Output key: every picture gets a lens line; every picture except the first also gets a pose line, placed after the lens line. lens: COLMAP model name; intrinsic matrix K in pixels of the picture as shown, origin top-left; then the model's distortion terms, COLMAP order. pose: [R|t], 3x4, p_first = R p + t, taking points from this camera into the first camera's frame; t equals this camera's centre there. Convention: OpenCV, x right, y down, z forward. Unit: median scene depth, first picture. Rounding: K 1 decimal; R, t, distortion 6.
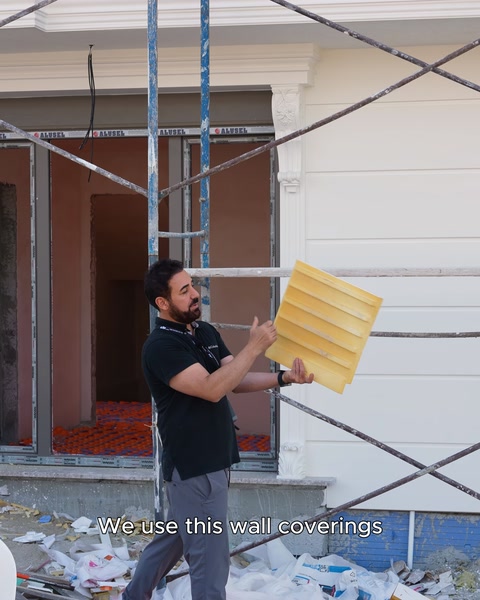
lens RADIAL K [[1936.4, 0, 240.0], [0, 1936.4, 300.0], [0, 0, 1]] dist [0.036242, -0.161109]
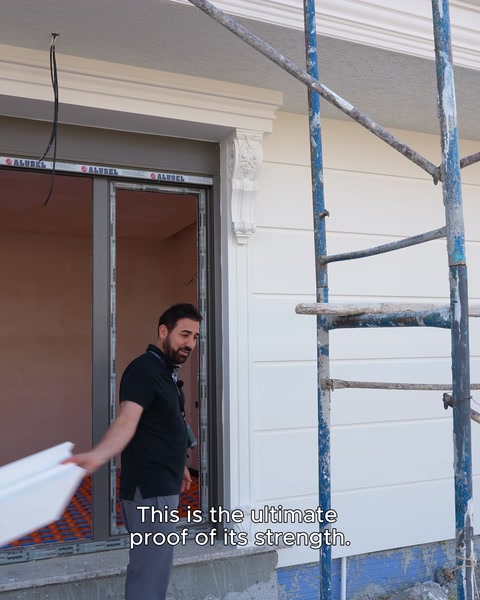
lens RADIAL K [[656.4, 0, 240.0], [0, 656.4, 300.0], [0, 0, 1]] dist [0.006682, -0.006886]
pose [[0.775581, 0.038020, 0.630103, -0.176685], [0.018258, 0.996416, -0.082596, -0.000103], [-0.630984, 0.075564, 0.772107, 0.728120]]
